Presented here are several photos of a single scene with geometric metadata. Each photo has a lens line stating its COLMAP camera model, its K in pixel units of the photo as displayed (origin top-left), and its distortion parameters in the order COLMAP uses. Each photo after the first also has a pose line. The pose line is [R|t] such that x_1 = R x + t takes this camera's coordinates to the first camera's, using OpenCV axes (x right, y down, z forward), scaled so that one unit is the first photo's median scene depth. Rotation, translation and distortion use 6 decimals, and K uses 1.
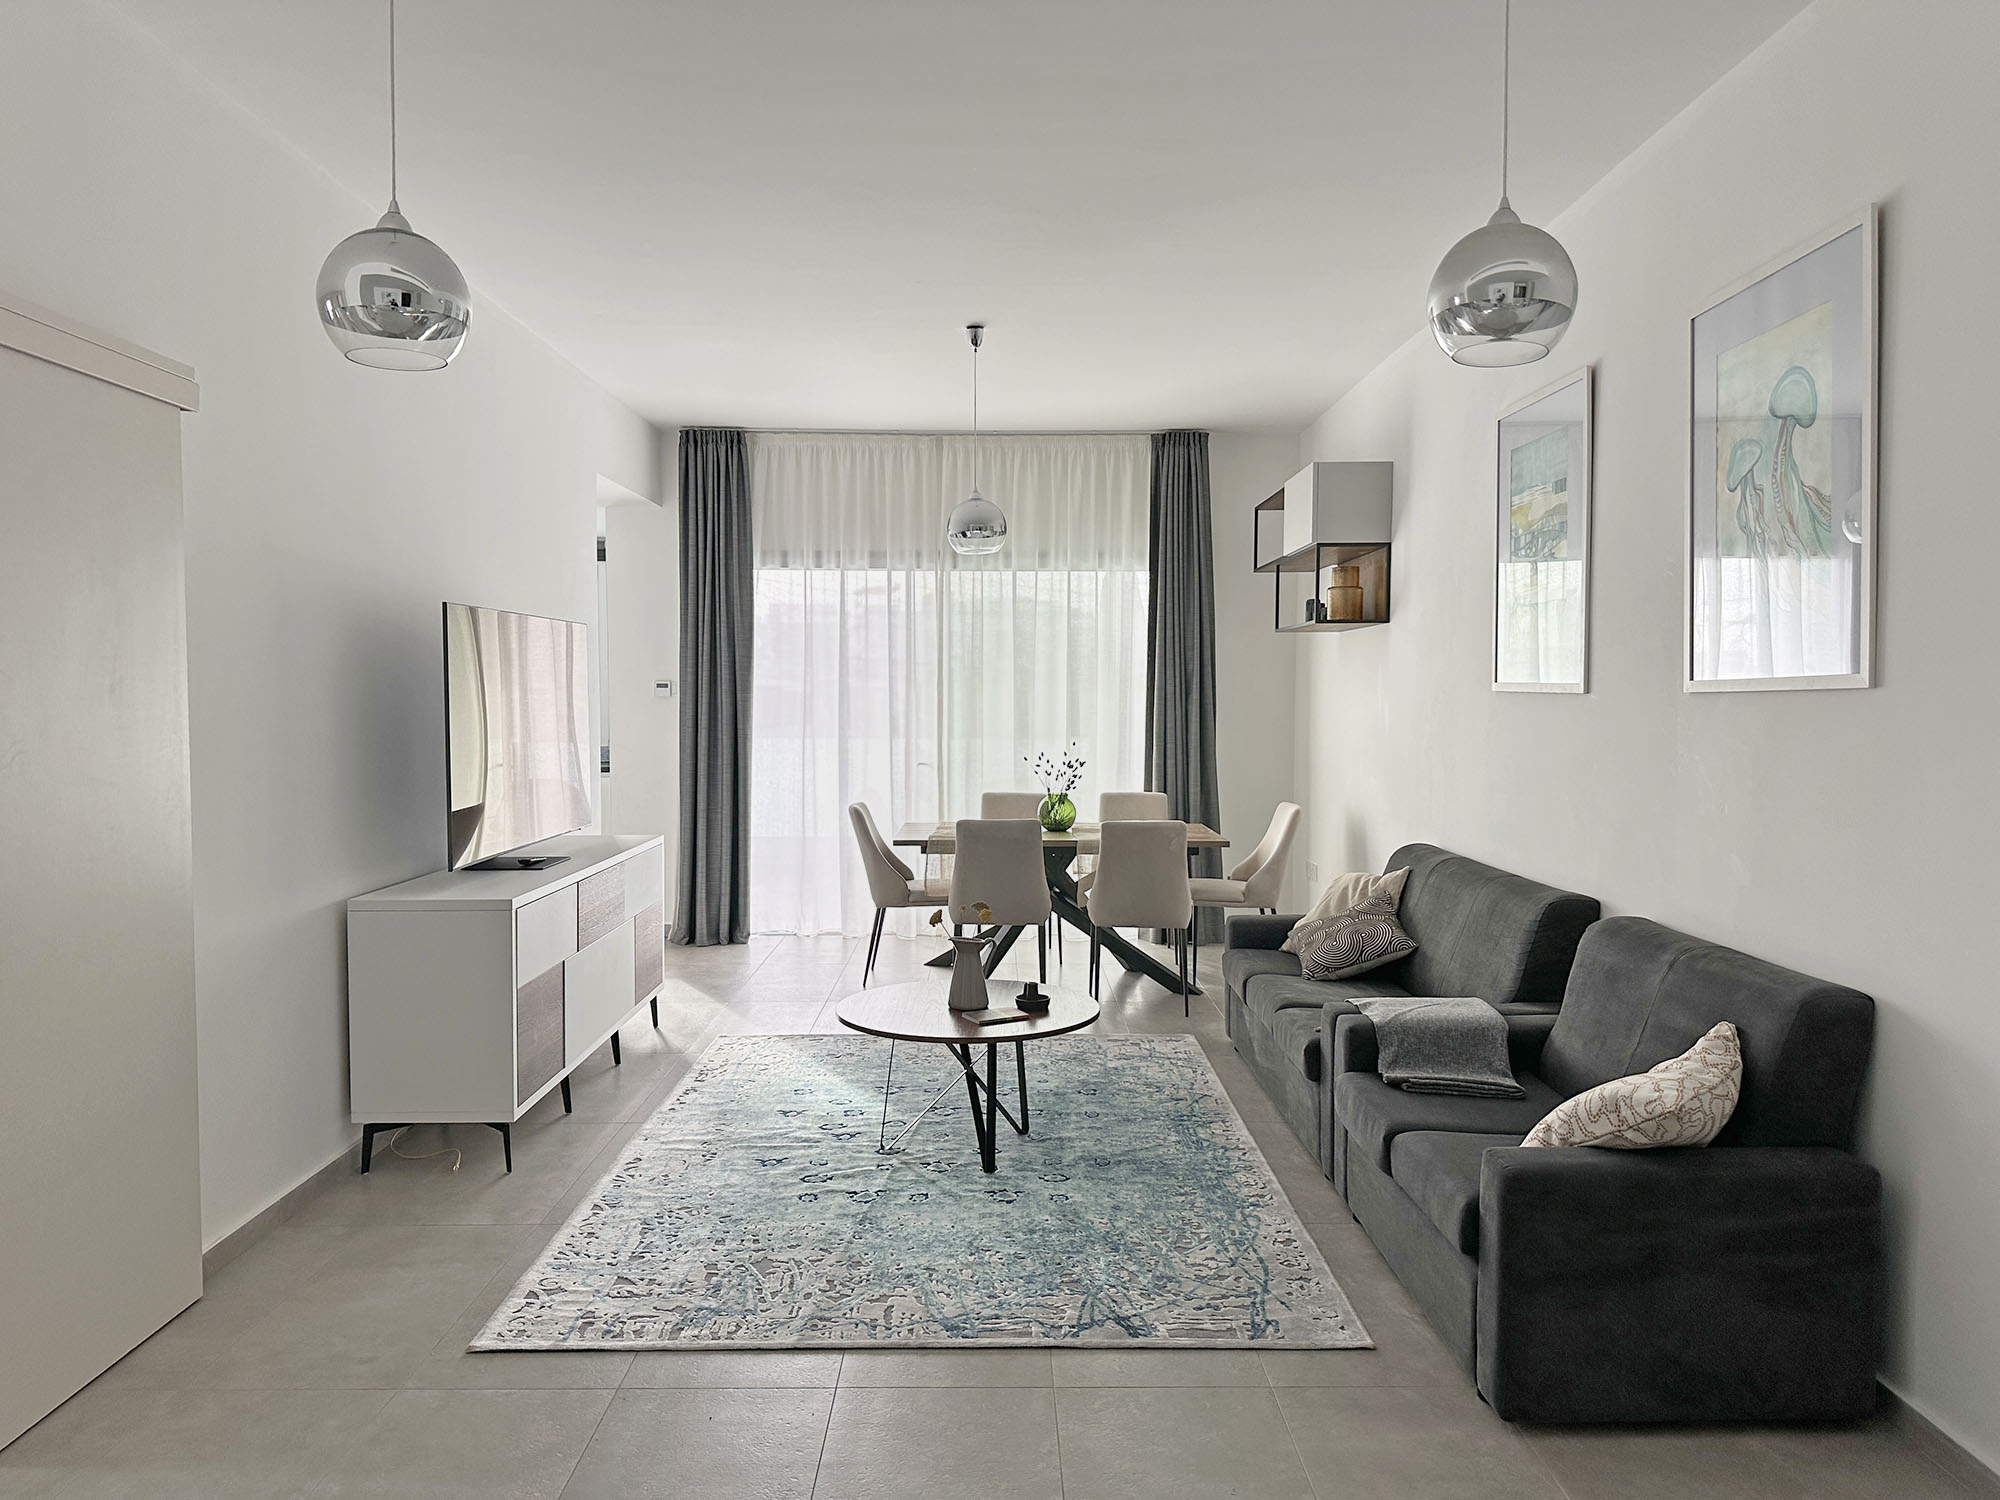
lens RADIAL K [[1351.6, 0, 1000.0], [0, 1351.6, 750.0], [0, 0, 1]] dist [0.119421, -0.217834]
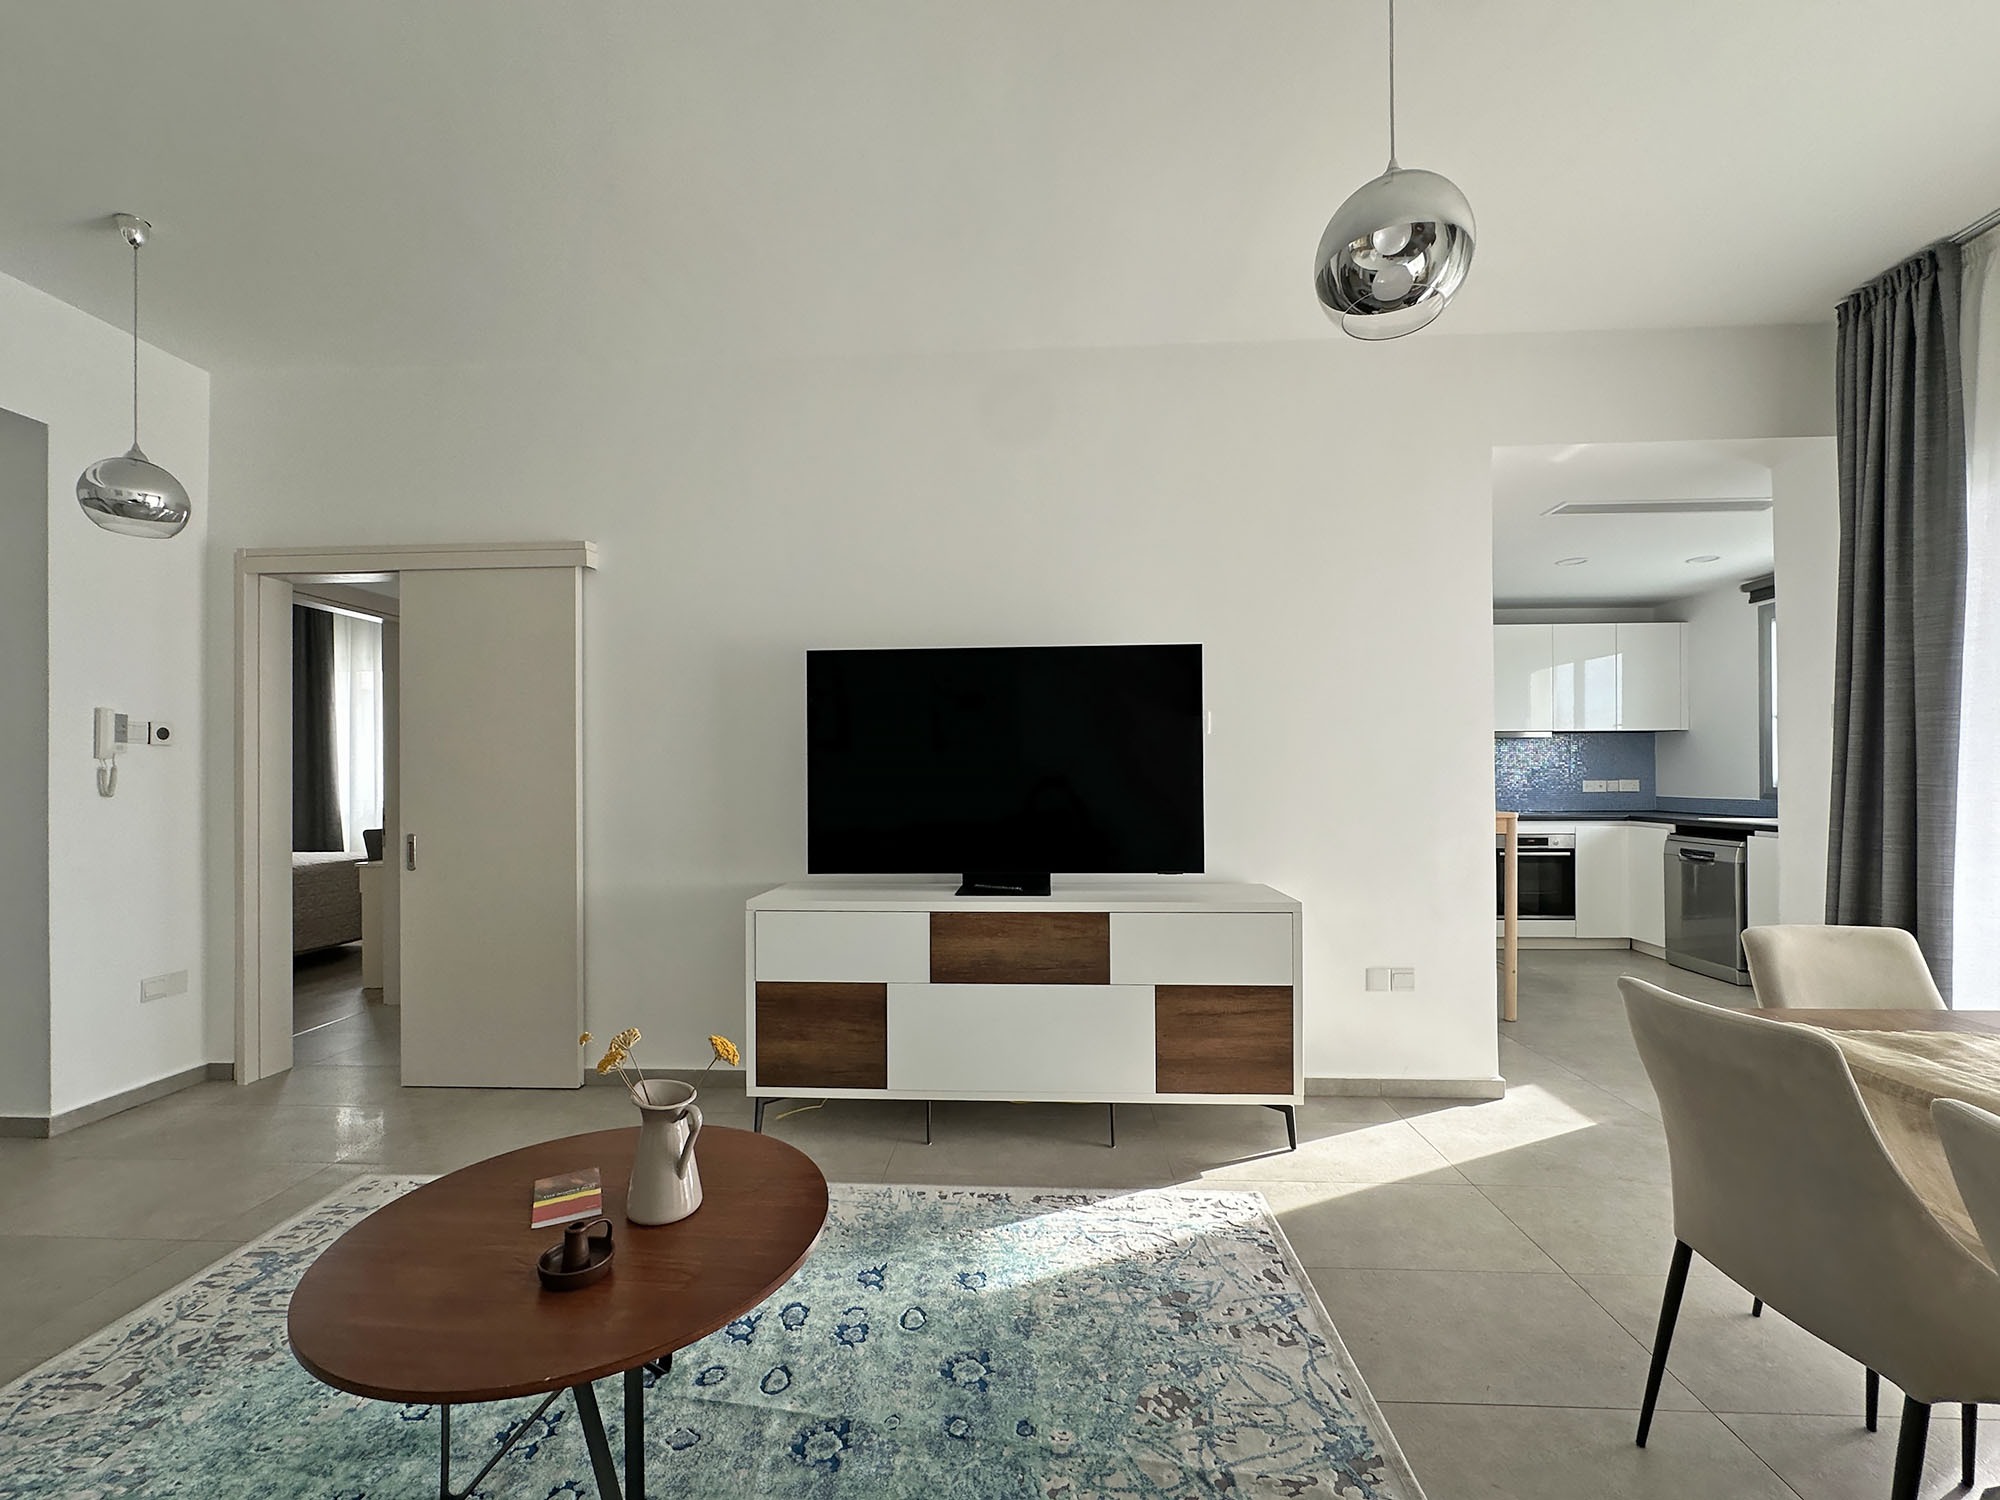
lens RADIAL K [[836.6, 0, 1000.0], [0, 836.6, 750.0], [0, 0, 1]] dist [-0.003190, -0.000352]
pose [[-0.050631, -0.011778, -0.998648, 0.173565], [-0.033260, 0.999396, -0.010100, -0.008744], [0.998163, 0.032703, -0.050992, 0.635271]]
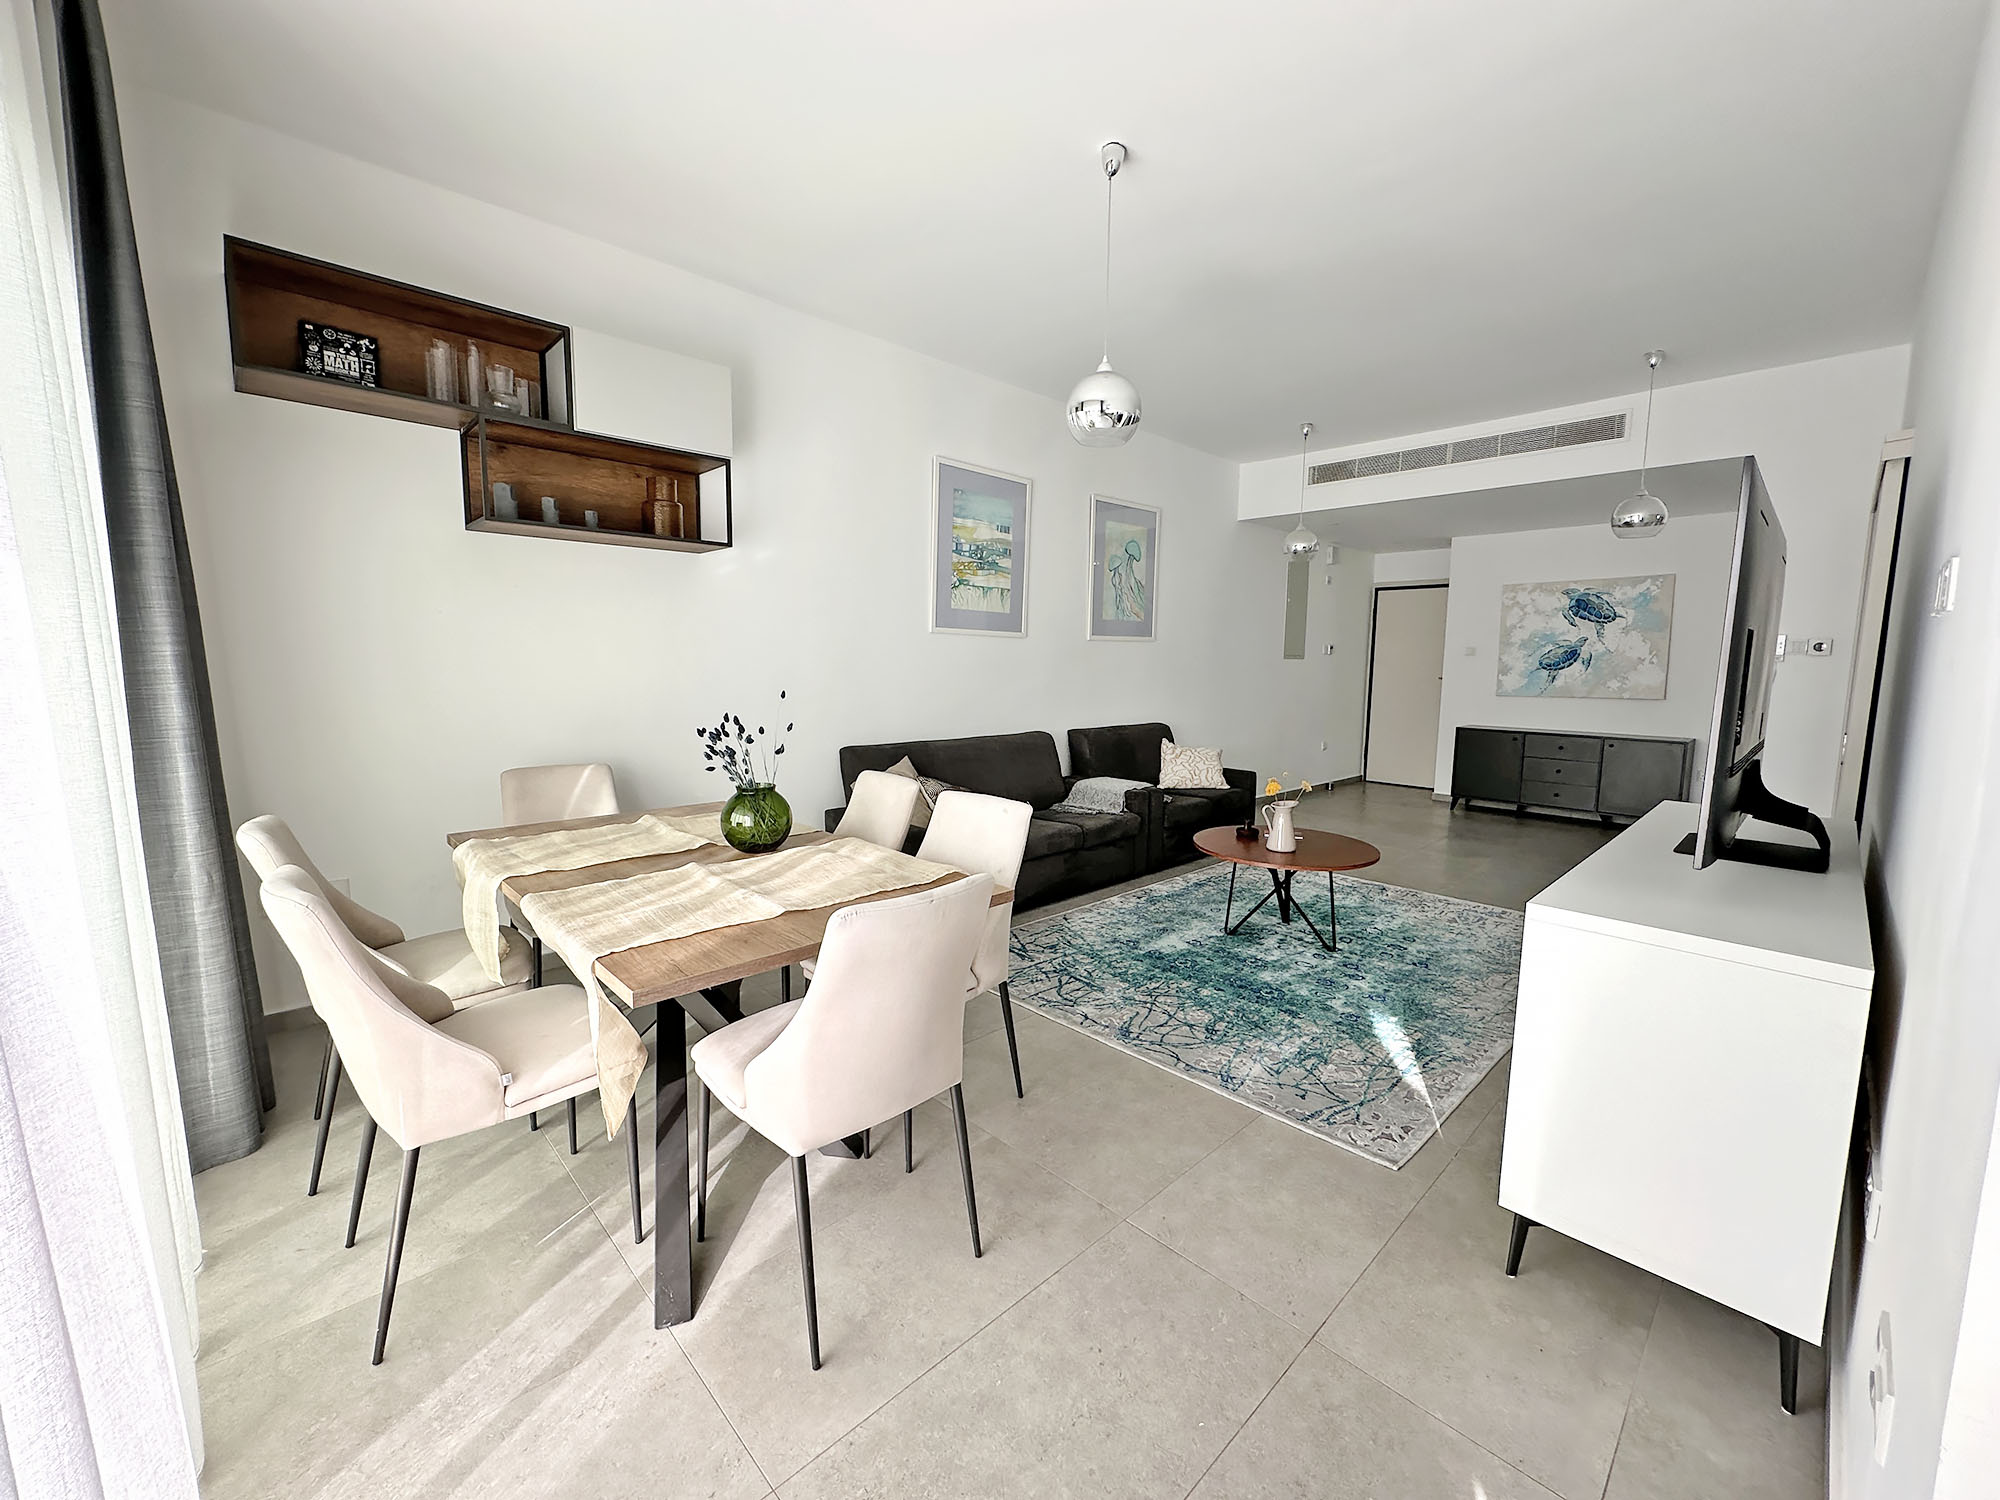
lens RADIAL K [[794.7, 0, 1000.0], [0, 794.7, 750.0], [0, 0, 1]] dist [0.000390, -0.000041]
pose [[-0.689711, -0.089376, 0.718548, -0.250953], [0.018021, 0.989927, 0.140429, -0.027198], [-0.723860, 0.109804, -0.681153, 0.995601]]
